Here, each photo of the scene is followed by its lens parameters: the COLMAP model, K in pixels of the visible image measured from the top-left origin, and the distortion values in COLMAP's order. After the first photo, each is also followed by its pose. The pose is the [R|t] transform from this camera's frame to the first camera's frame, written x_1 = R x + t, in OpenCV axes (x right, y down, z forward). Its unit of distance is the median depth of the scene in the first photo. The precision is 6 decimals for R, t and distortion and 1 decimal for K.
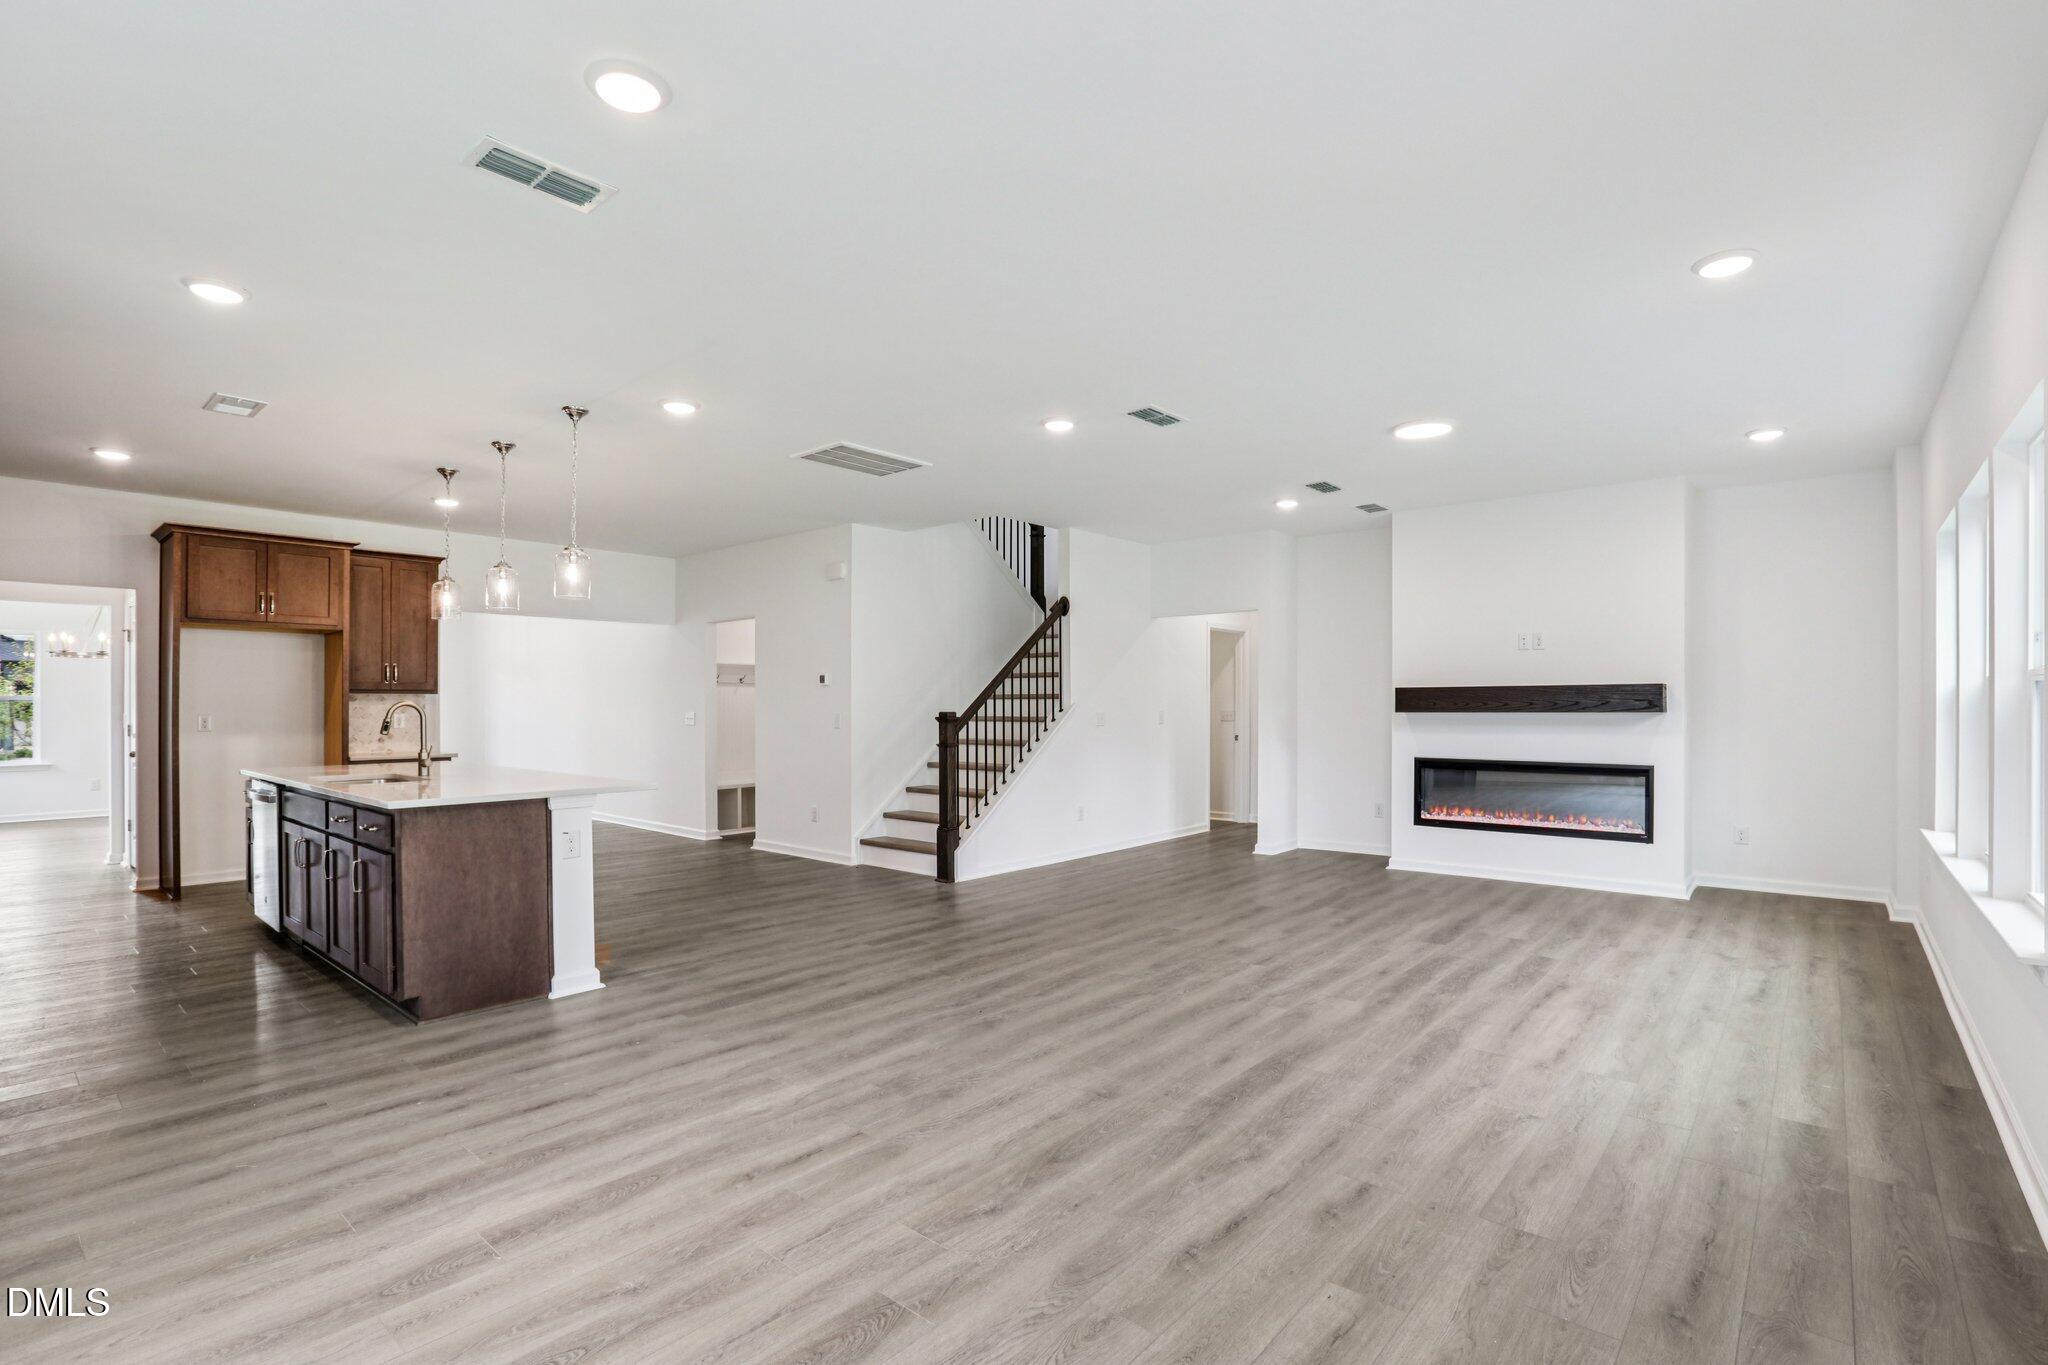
lens RADIAL K [[948.1, 0, 1030.5], [0, 948.1, 708.6], [0, 0, 1]] dist [-0.054116, 0.015202]
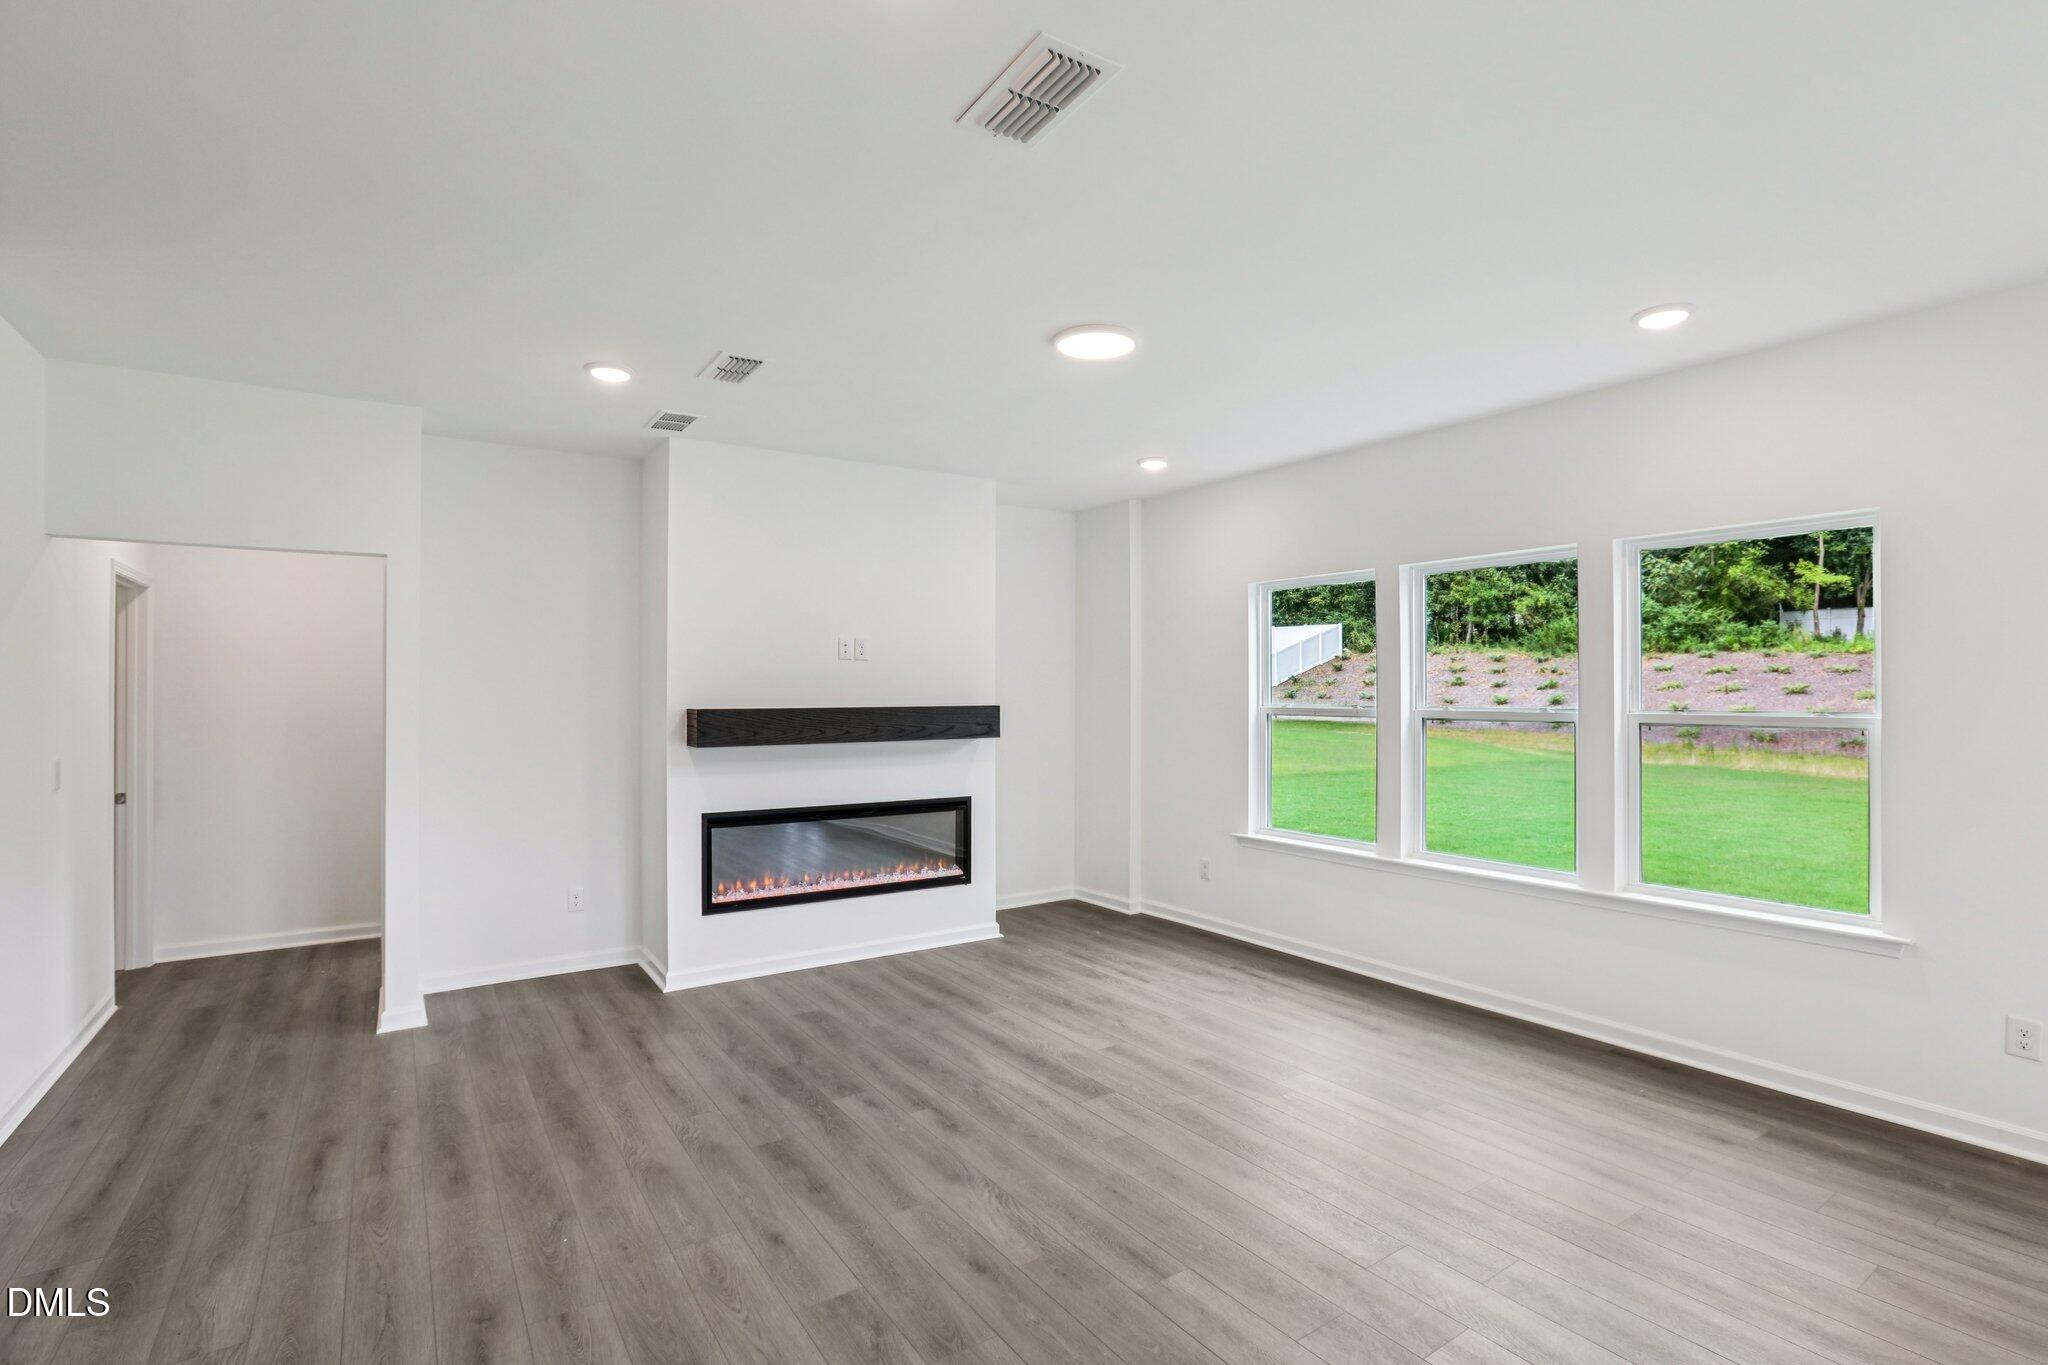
lens RADIAL K [[956.1, 0, 1032.6], [0, 956.1, 676.3], [0, 0, 1]] dist [-0.051612, 0.001306]
pose [[0.264100, 0.022732, 0.964227, -0.276653], [0.003664, 0.999691, -0.024571, -0.042467], [-0.964488, 0.010022, 0.263935, 0.928814]]
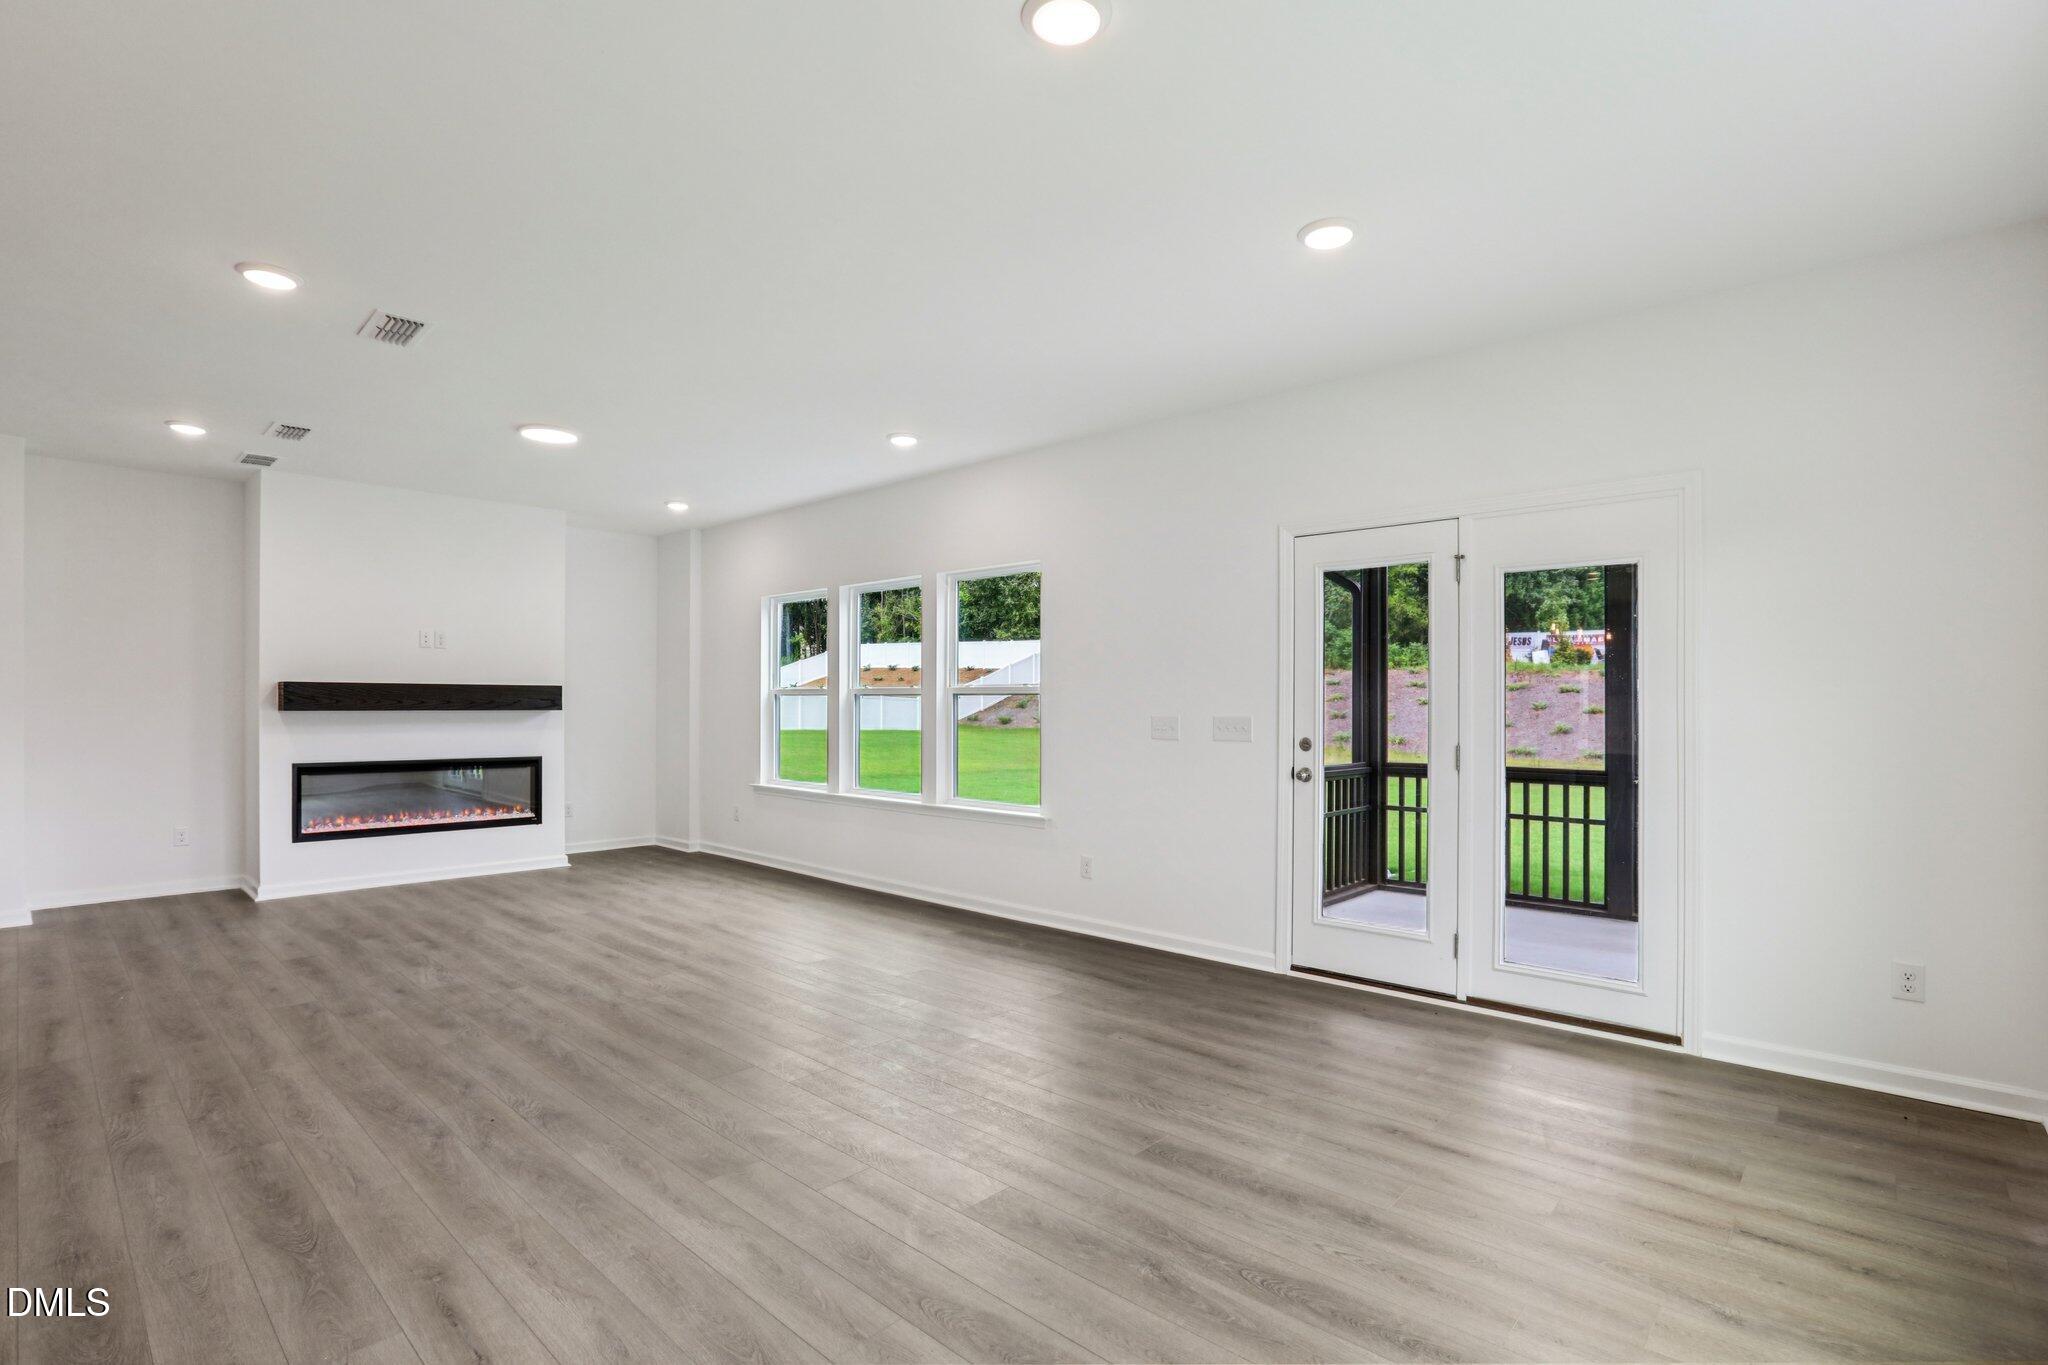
lens RADIAL K [[948.1, 0, 1030.5], [0, 948.1, 708.6], [0, 0, 1]] dist [-0.054116, 0.015202]
pose [[0.028179, 0.002416, 0.999600, -0.634040], [-0.001029, 0.999997, -0.002388, 0.005110], [-0.999602, -0.000962, 0.028181, 0.478068]]
